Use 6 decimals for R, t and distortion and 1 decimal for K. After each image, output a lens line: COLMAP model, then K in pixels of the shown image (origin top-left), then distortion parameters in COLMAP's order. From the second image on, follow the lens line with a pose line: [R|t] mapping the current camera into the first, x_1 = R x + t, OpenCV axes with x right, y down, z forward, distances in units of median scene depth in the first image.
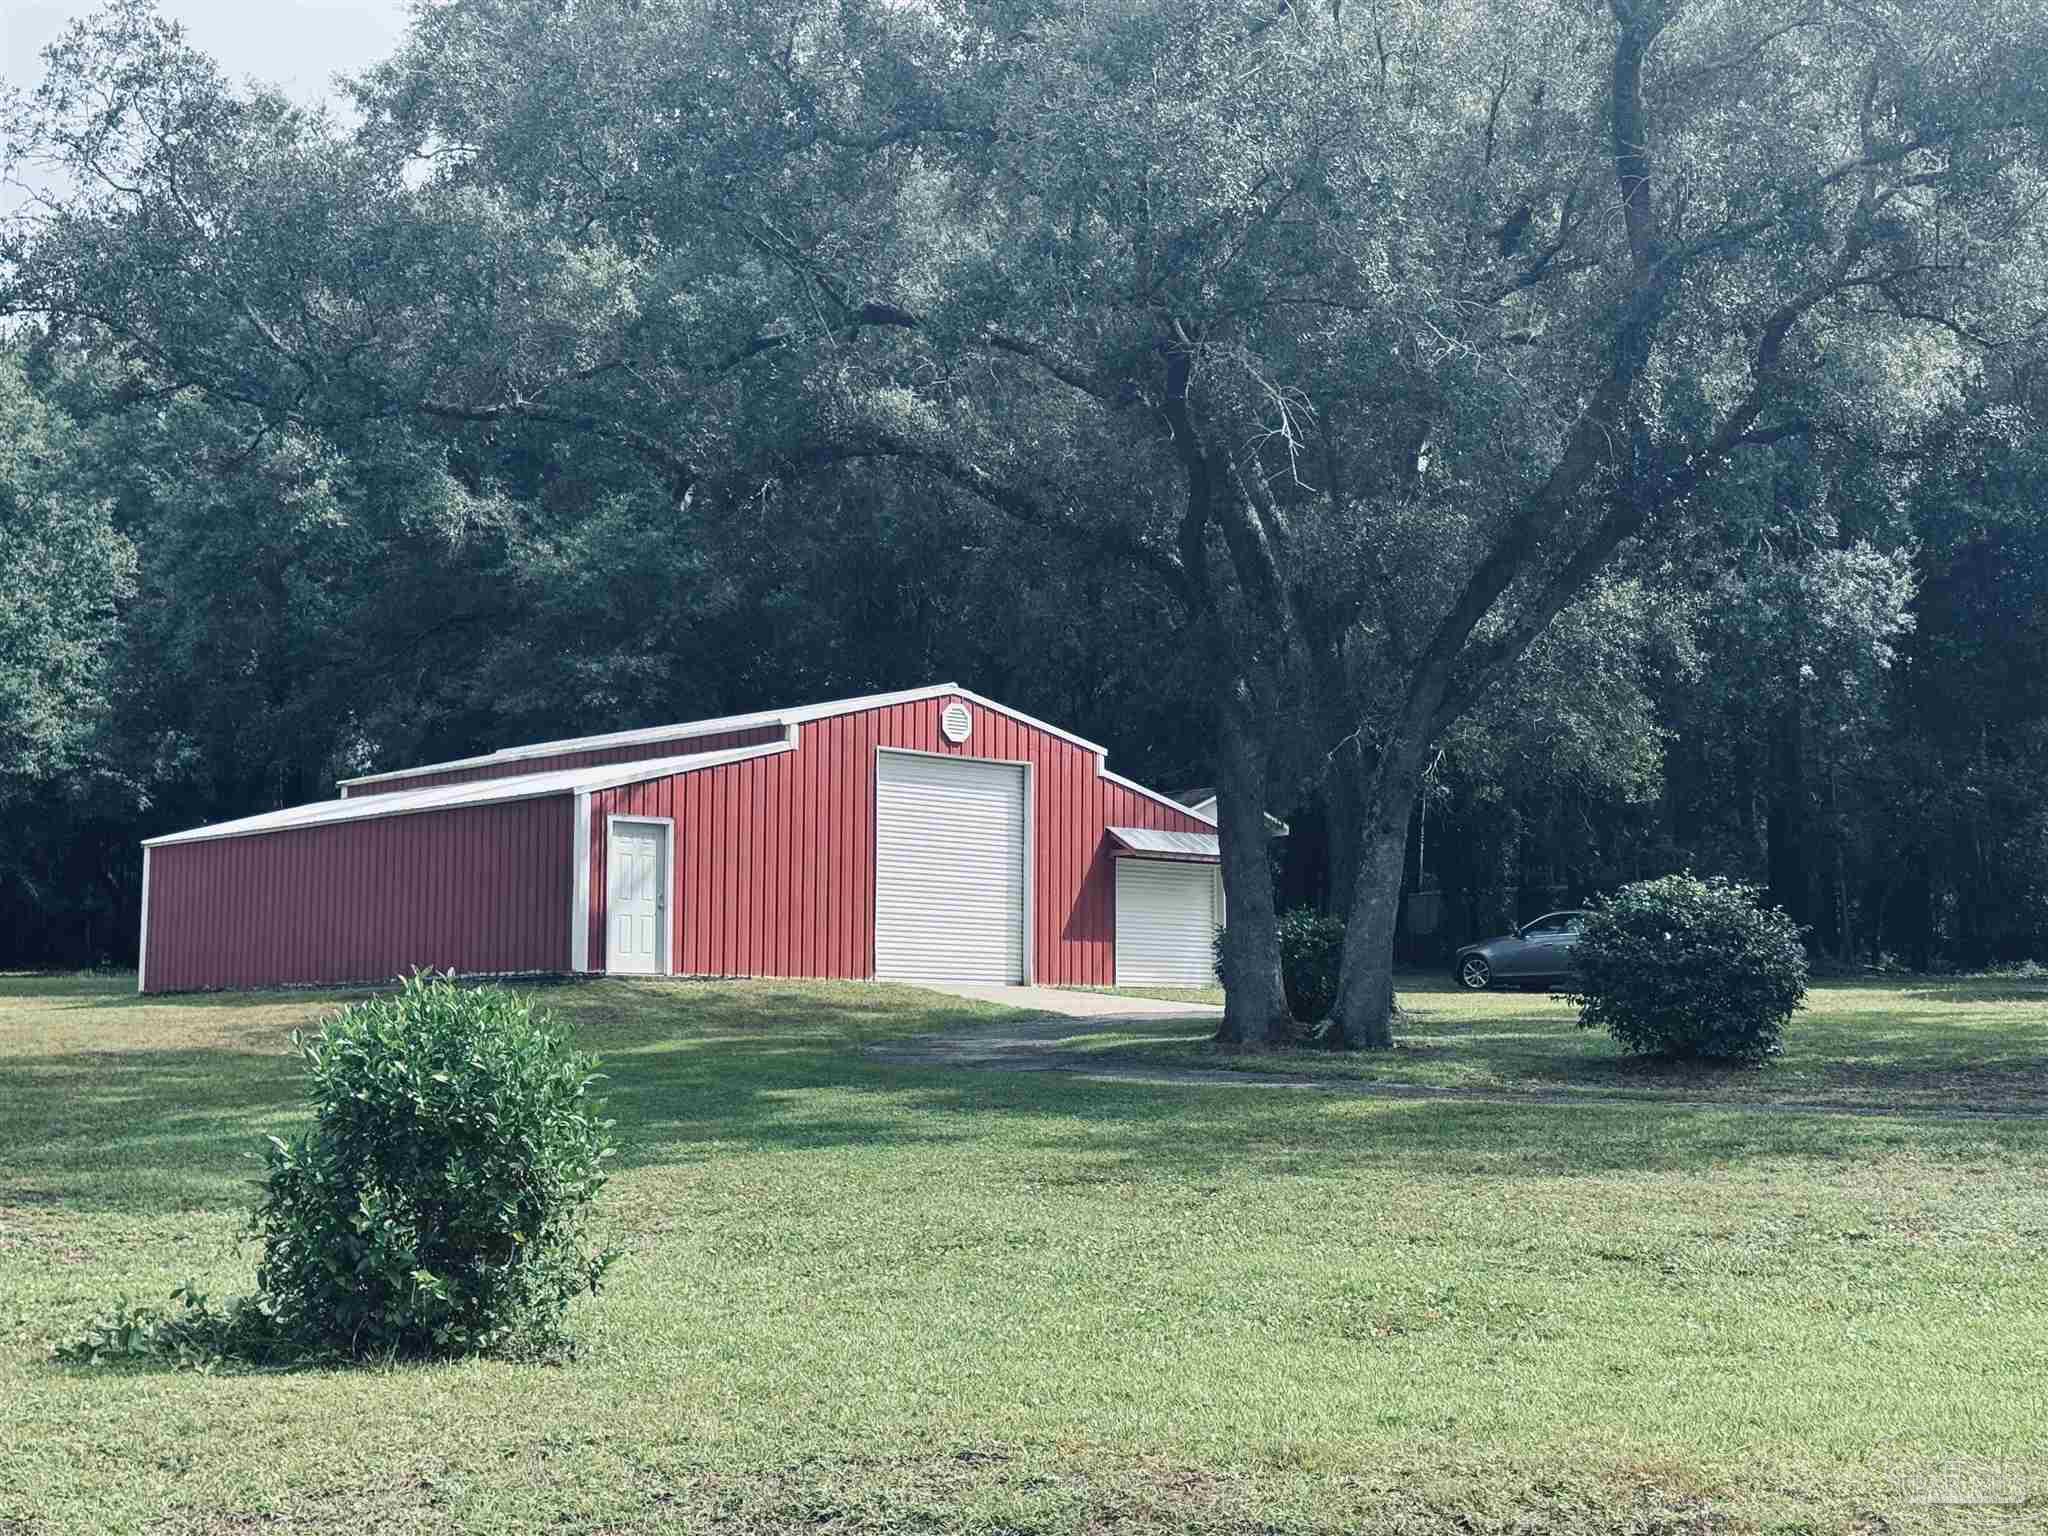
lens RADIAL K [[2860.1, 0, 1023.4], [0, 2860.1, 768.3], [0, 0, 1]] dist [0.000974, 0.000000]
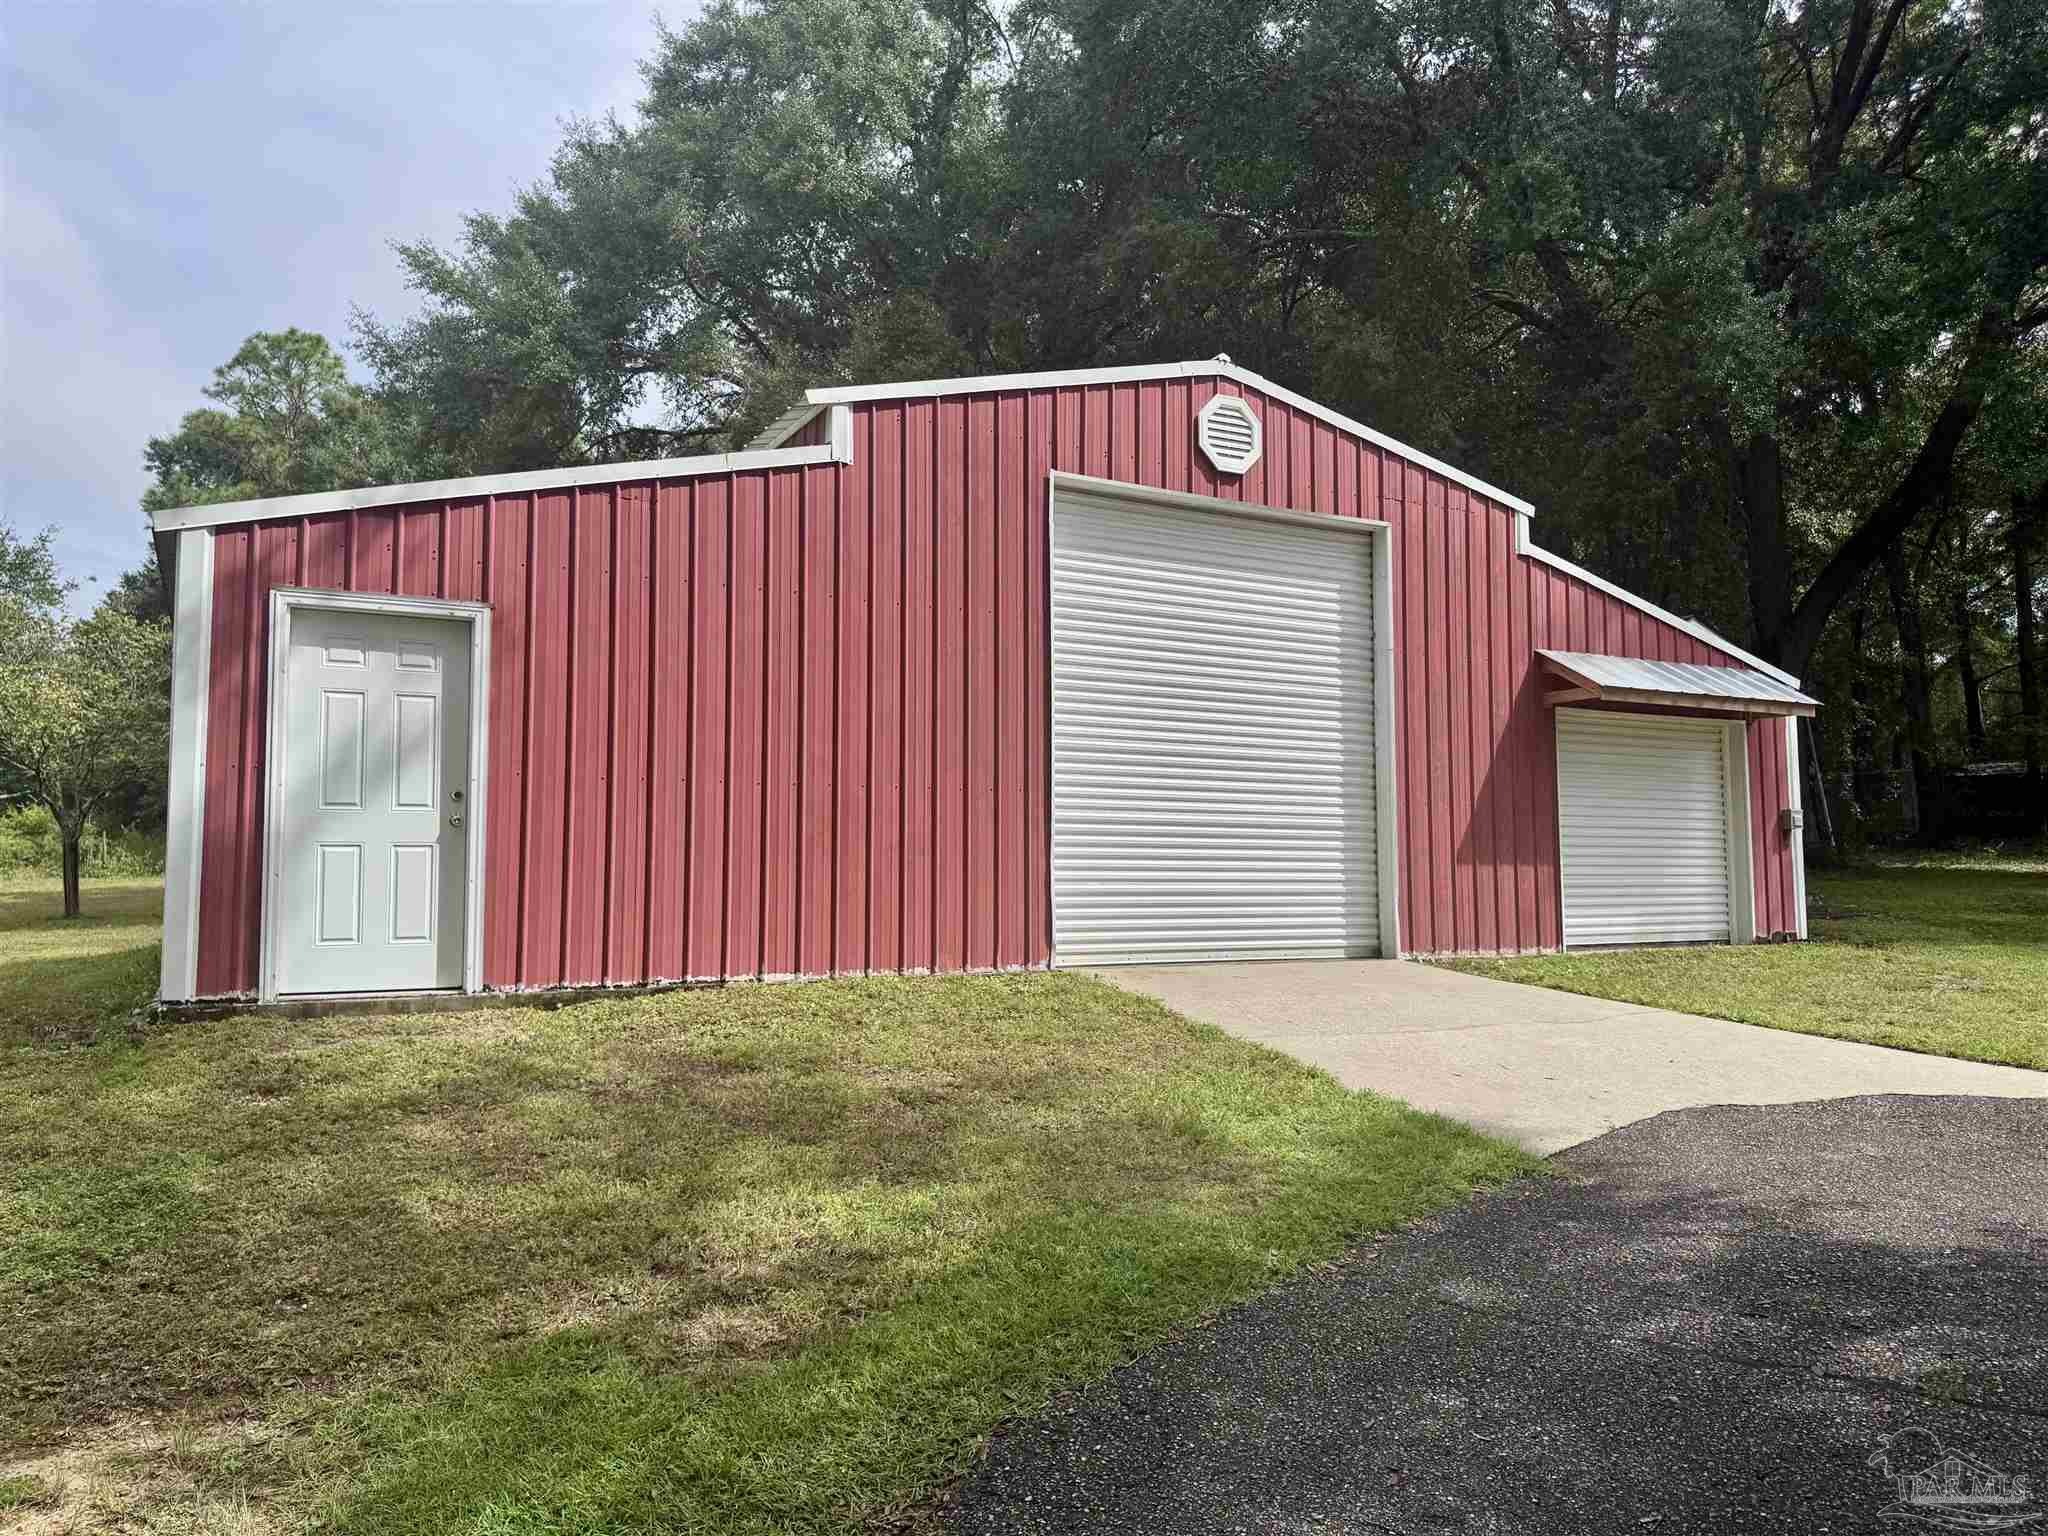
lens RADIAL K [[1438.0, 0, 1025.0], [0, 1438.0, 774.9], [0, 0, 1]] dist [0.083222, 0.001078]
pose [[0.970578, -0.022801, -0.239705, 0.001035], [0.030268, 0.999163, 0.027517, 0.034608], [0.238877, -0.033963, 0.970456, 0.737485]]
